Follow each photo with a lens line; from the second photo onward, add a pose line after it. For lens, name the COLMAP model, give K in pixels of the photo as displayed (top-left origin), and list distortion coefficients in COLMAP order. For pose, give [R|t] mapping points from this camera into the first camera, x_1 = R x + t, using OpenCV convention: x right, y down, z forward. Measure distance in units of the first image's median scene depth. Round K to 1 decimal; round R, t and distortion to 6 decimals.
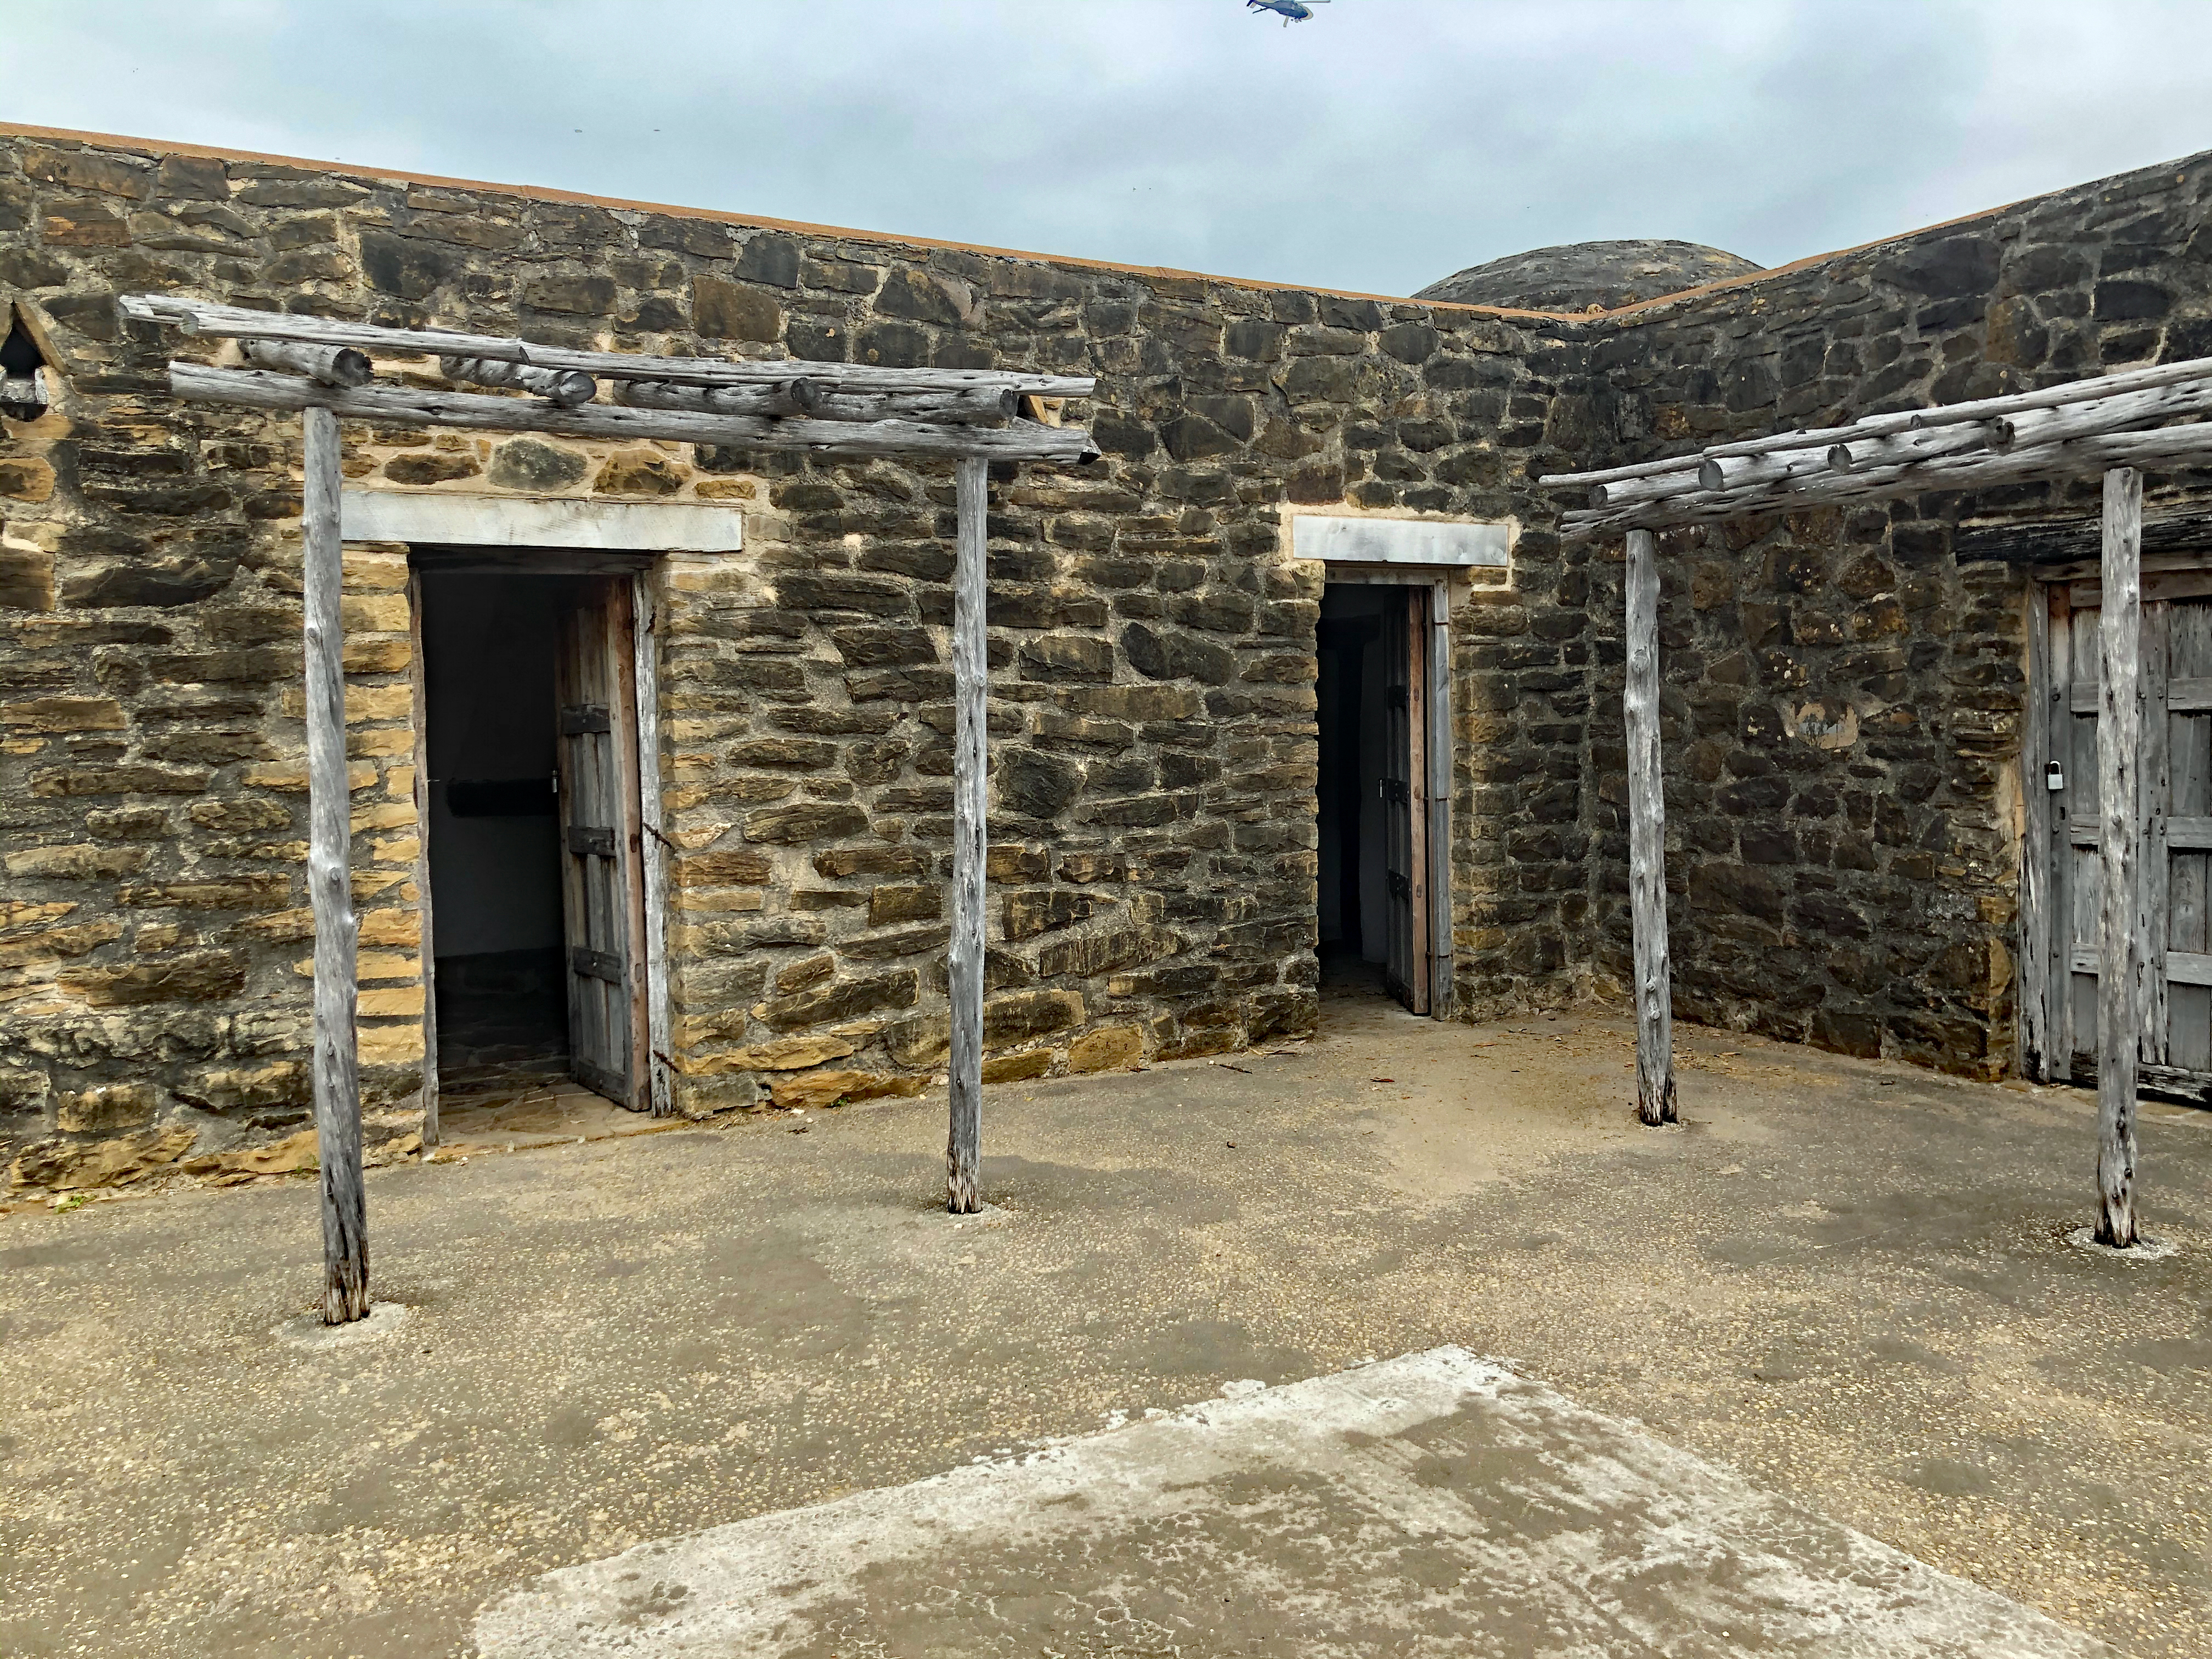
lens RADIAL K [[1810.9, 0, 1116.6], [0, 1810.9, 810.0], [0, 0, 1]] dist [0.039144, -0.043854]
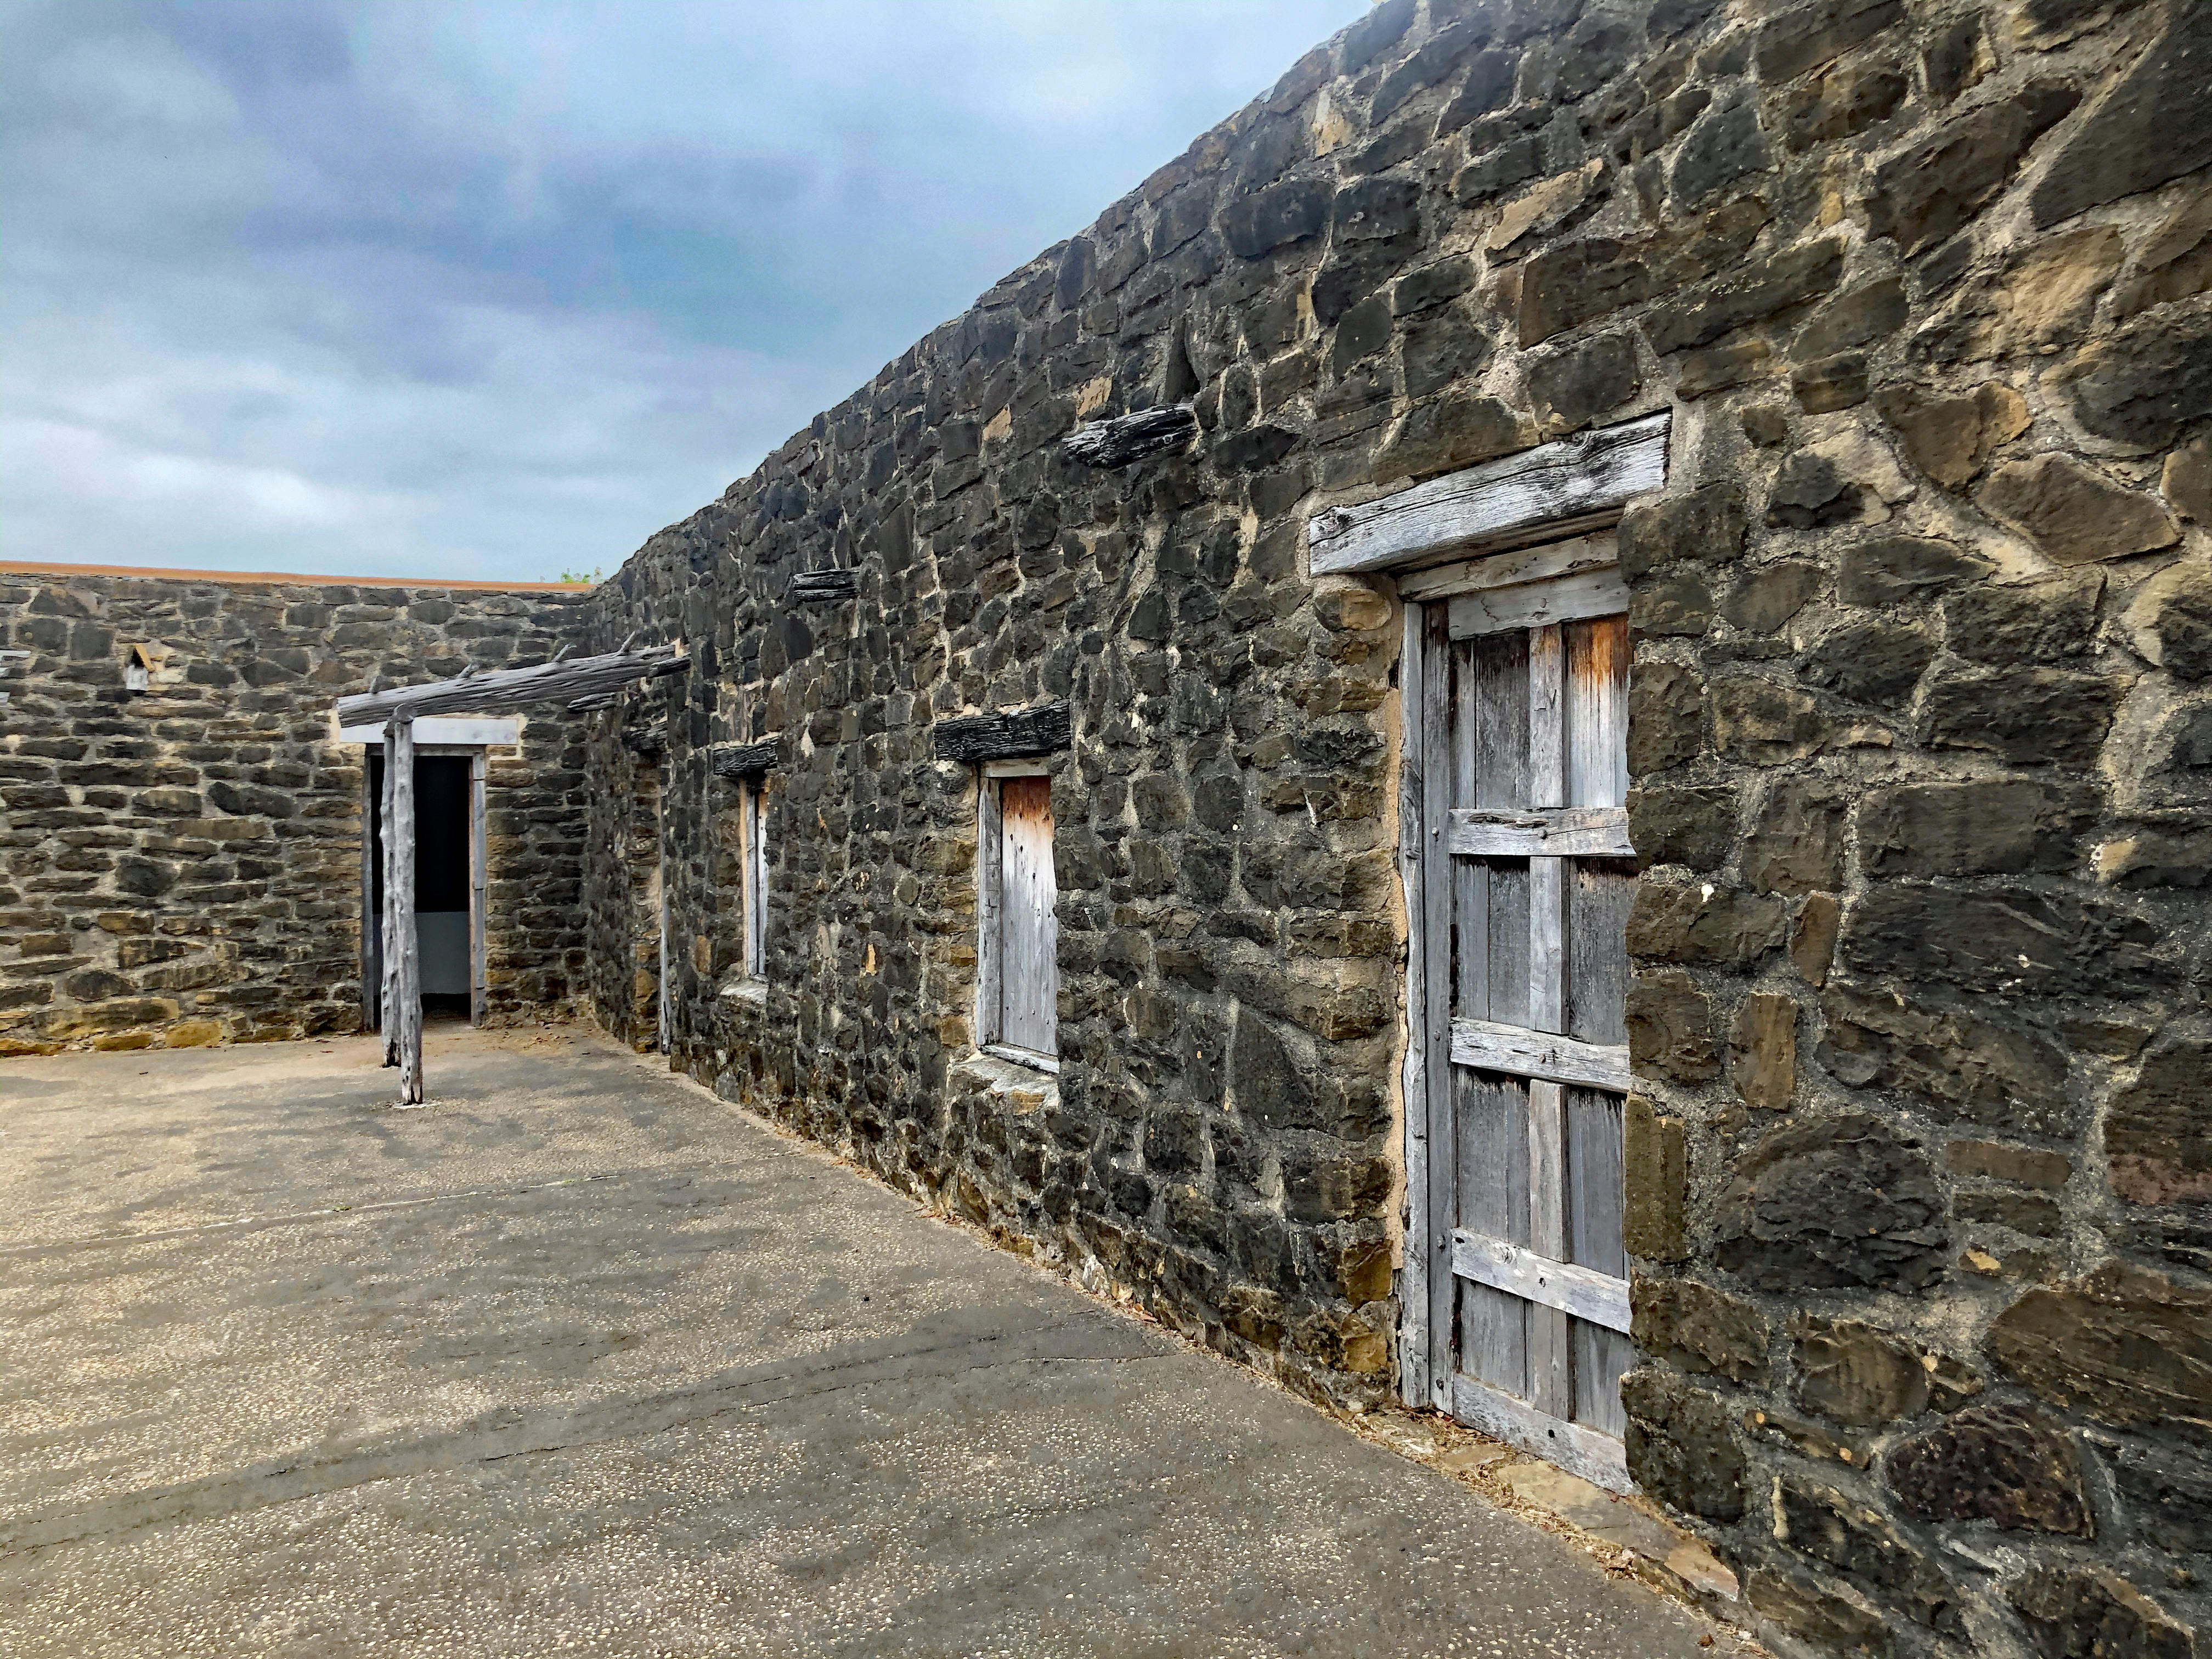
lens RADIAL K [[1810.9, 0, 1095.7], [0, 1810.9, 799.5], [0, 0, 1]] dist [0.039144, -0.043854]
pose [[0.994624, 0.002100, -0.103534, 0.989962], [-0.009076, 0.997715, -0.066954, 0.019656], [0.103157, 0.067534, 0.992370, -0.602976]]
